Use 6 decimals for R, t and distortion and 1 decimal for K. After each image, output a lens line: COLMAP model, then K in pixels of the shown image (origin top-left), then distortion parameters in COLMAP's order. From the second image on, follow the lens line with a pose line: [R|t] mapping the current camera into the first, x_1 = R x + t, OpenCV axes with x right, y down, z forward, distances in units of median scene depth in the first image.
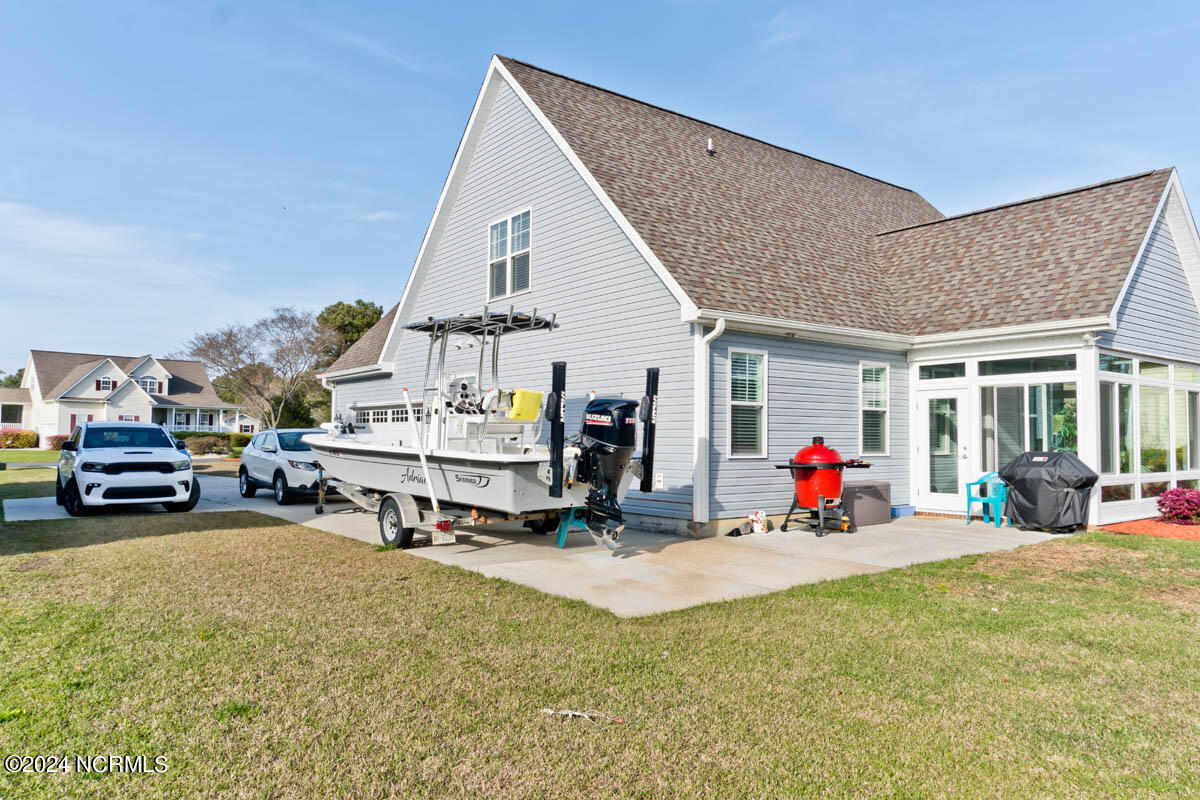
lens RADIAL K [[803.7, 0, 607.7], [0, 803.7, 394.1], [0, 0, 1]] dist [-0.003863, -0.007664]
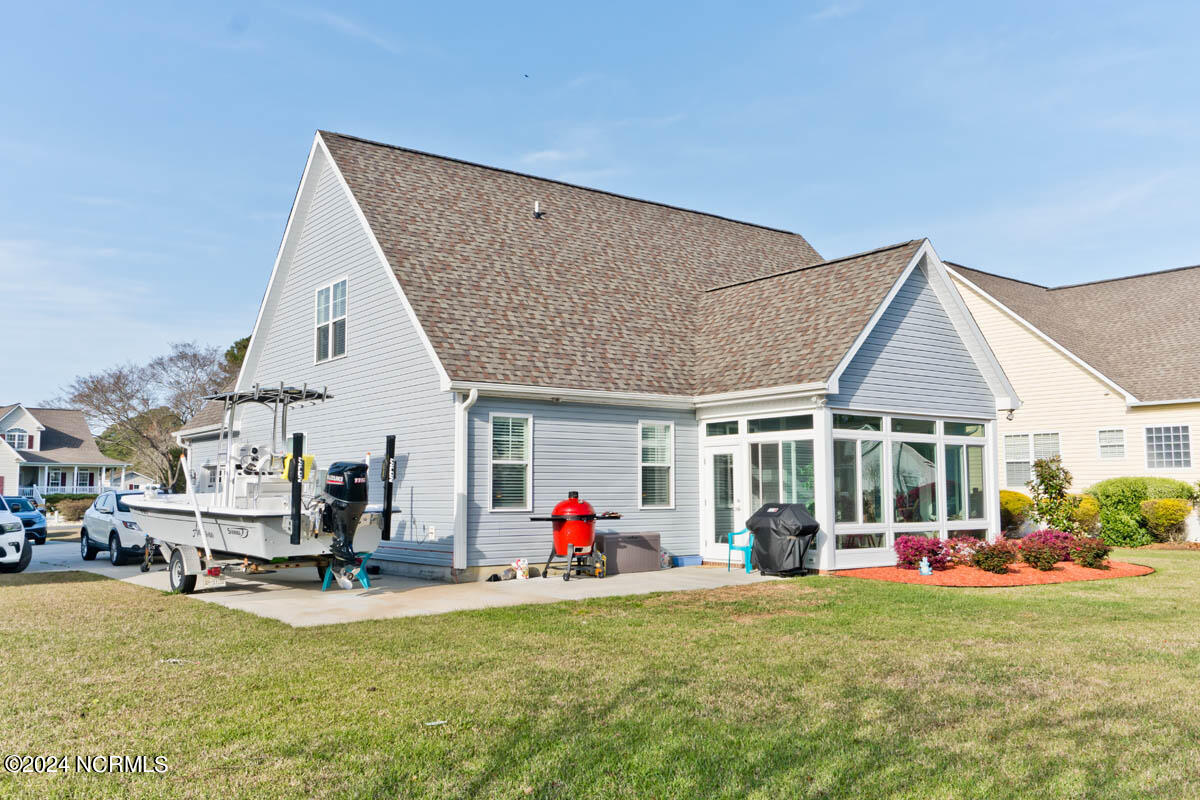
lens RADIAL K [[1005.4, 0, 597.9], [0, 1005.4, 399.4], [0, 0, 1]] dist [0.018216, 0.003121]
pose [[0.999905, -0.012167, -0.006462, 0.266758], [0.011896, 0.999113, -0.040397, -0.015531], [0.006947, 0.040316, 0.999163, -0.347603]]
